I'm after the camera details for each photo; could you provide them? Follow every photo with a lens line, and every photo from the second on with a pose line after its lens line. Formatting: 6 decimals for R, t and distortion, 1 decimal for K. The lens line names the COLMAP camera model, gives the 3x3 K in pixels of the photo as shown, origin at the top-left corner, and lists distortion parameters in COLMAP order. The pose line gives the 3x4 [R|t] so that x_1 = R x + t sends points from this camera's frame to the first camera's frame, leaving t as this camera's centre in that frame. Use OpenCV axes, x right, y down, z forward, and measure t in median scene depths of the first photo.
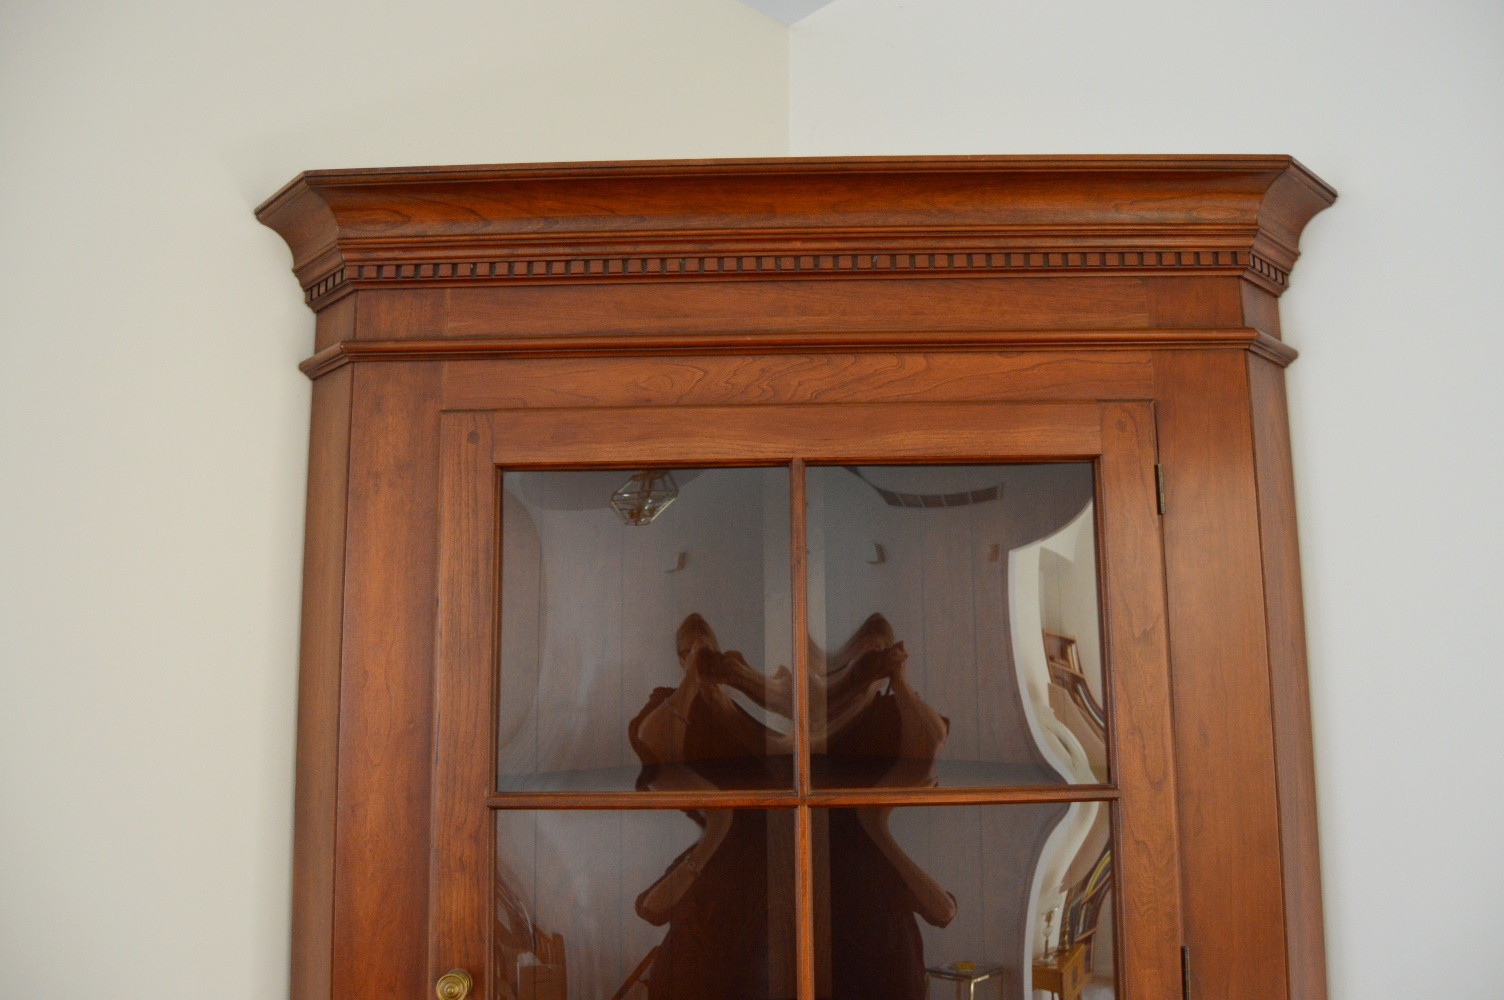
lens RADIAL K [[1181.8, 0, 752.0], [0, 1181.8, 500.0], [0, 0, 1]] dist [-0.061707, -0.001155]
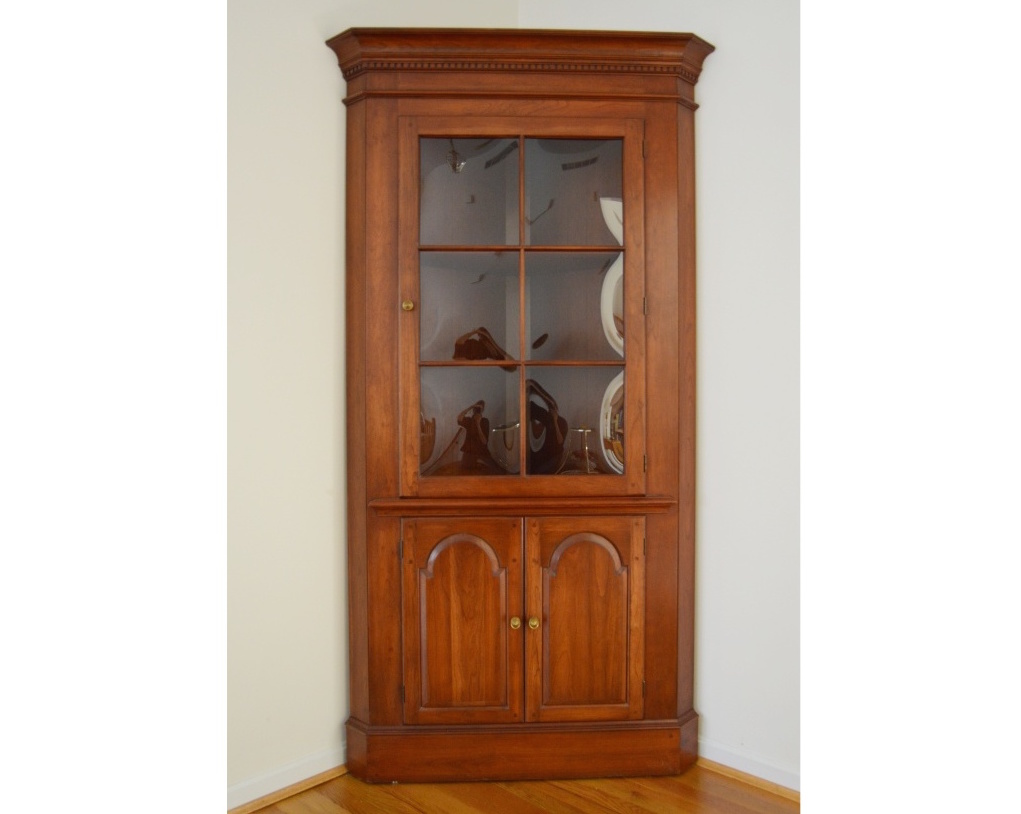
lens RADIAL K [[844.7, 0, 536.0], [0, 844.7, 407.8], [0, 0, 1]] dist [-0.052427, -0.000979]
pose [[0.998199, 0.008540, 0.059380, -0.043947], [-0.017140, 0.989155, 0.145873, 0.323993], [-0.057490, -0.146628, 0.987520, -1.141856]]
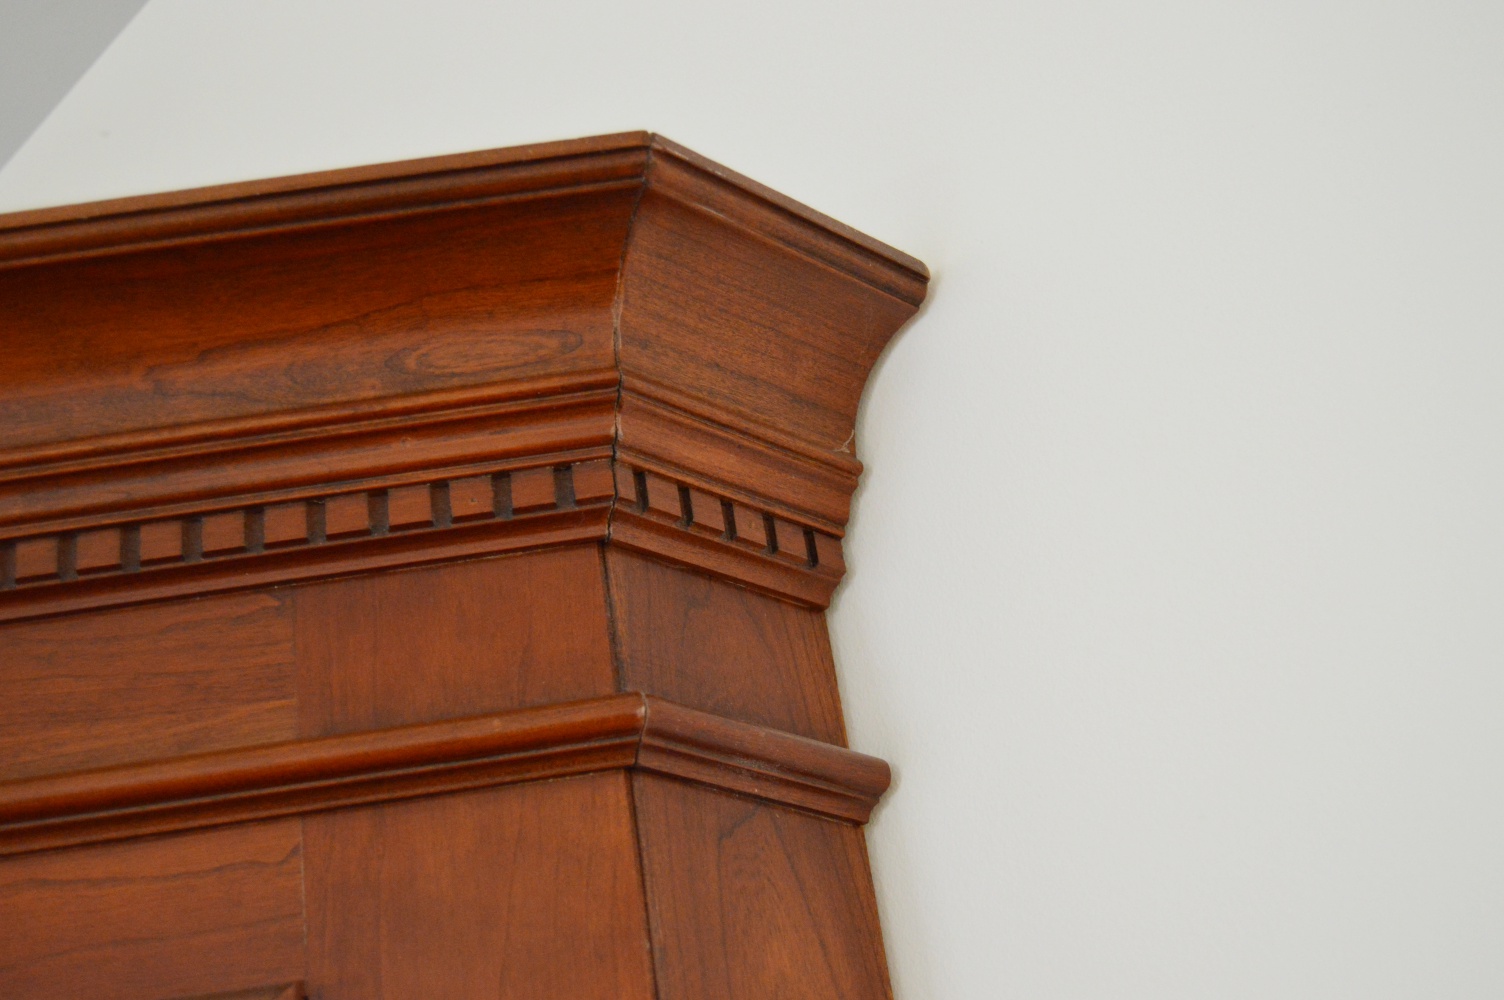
lens RADIAL K [[2224.0, 0, 752.0], [0, 2224.0, 500.0], [0, 0, 1]] dist [-0.006739, -0.008747]
pose [[0.991863, -0.119433, 0.044077, 0.434109], [0.127249, 0.919699, -0.371431, 0.017781], [0.003824, 0.374017, 0.927414, 0.463398]]
